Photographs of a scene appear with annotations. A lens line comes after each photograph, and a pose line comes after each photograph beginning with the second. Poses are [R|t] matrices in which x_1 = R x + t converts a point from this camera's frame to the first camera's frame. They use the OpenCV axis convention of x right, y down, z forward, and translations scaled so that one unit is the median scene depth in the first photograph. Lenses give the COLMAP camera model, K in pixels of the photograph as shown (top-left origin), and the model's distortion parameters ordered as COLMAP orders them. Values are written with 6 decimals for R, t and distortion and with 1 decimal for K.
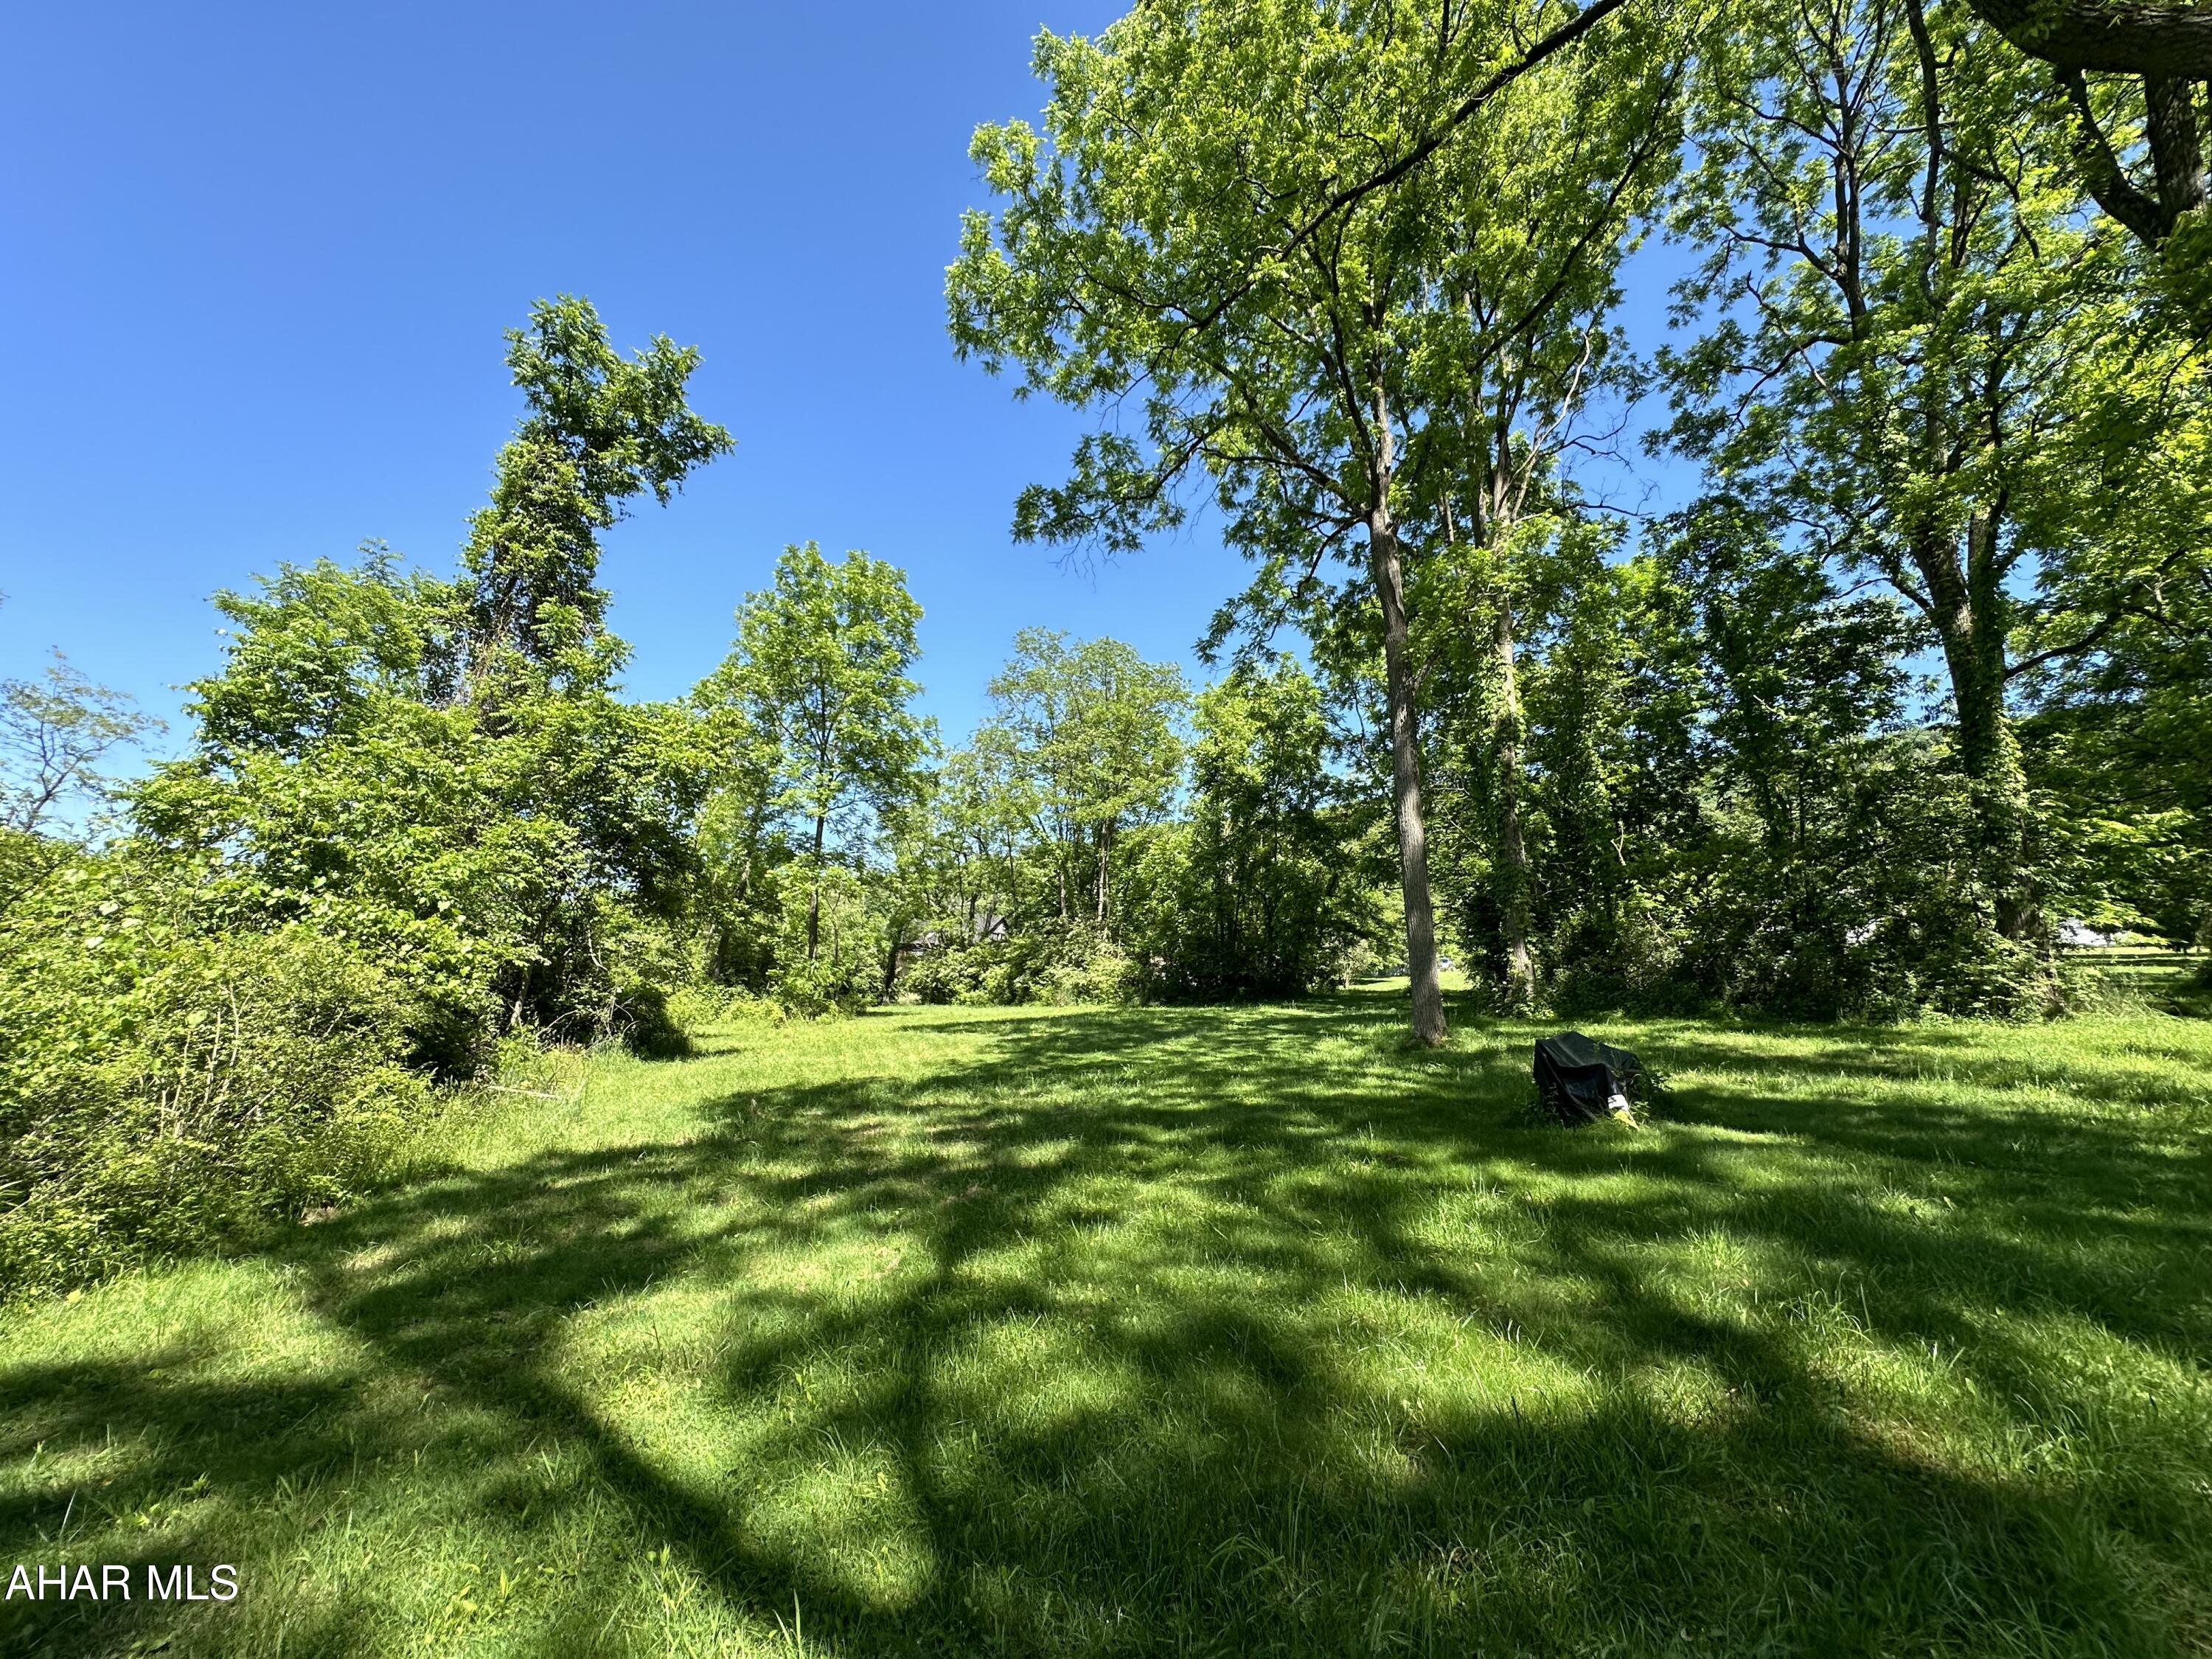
lens RADIAL K [[881.3, 0, 1102.9], [0, 881.3, 824.5], [0, 0, 1]] dist [-0.004584, 0.000276]
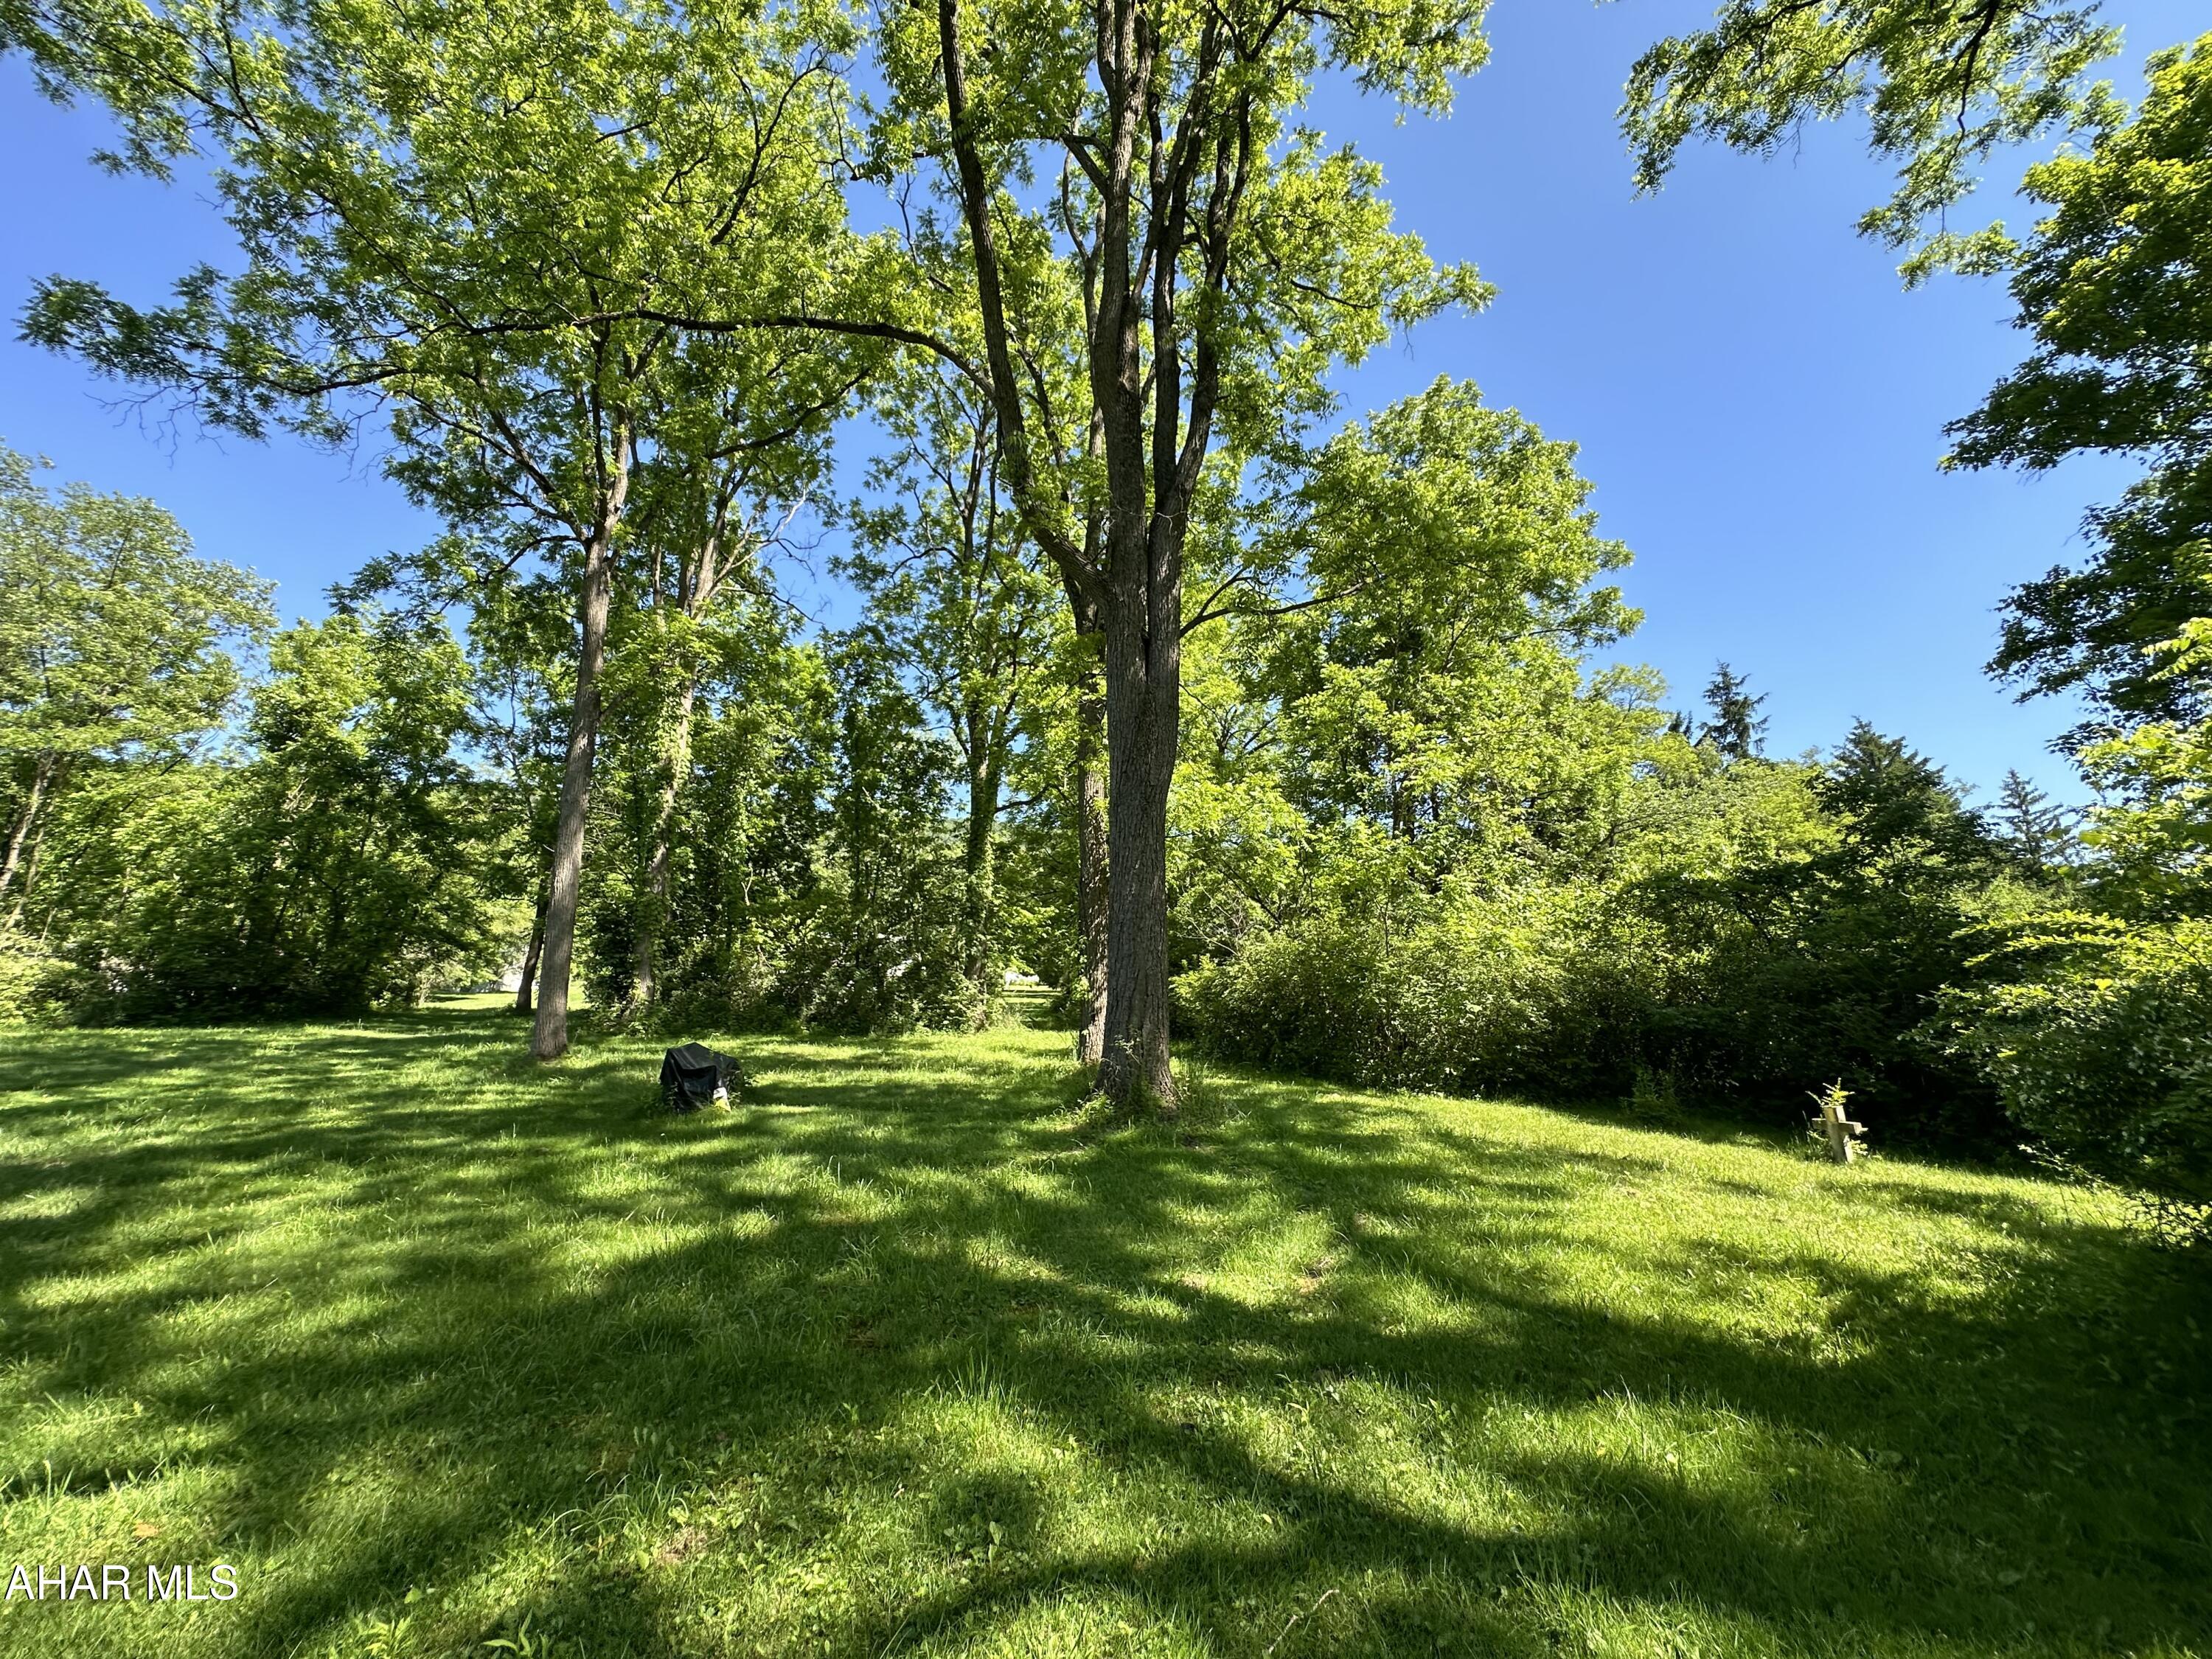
lens RADIAL K [[881.3, 0, 1103.3], [0, 881.3, 826.1], [0, 0, 1]] dist [-0.004584, 0.000276]
pose [[0.596482, 0.171152, 0.784166, -0.066382], [-0.155123, 0.983162, -0.096589, -0.016745], [-0.787493, -0.064029, 0.612988, -0.090796]]
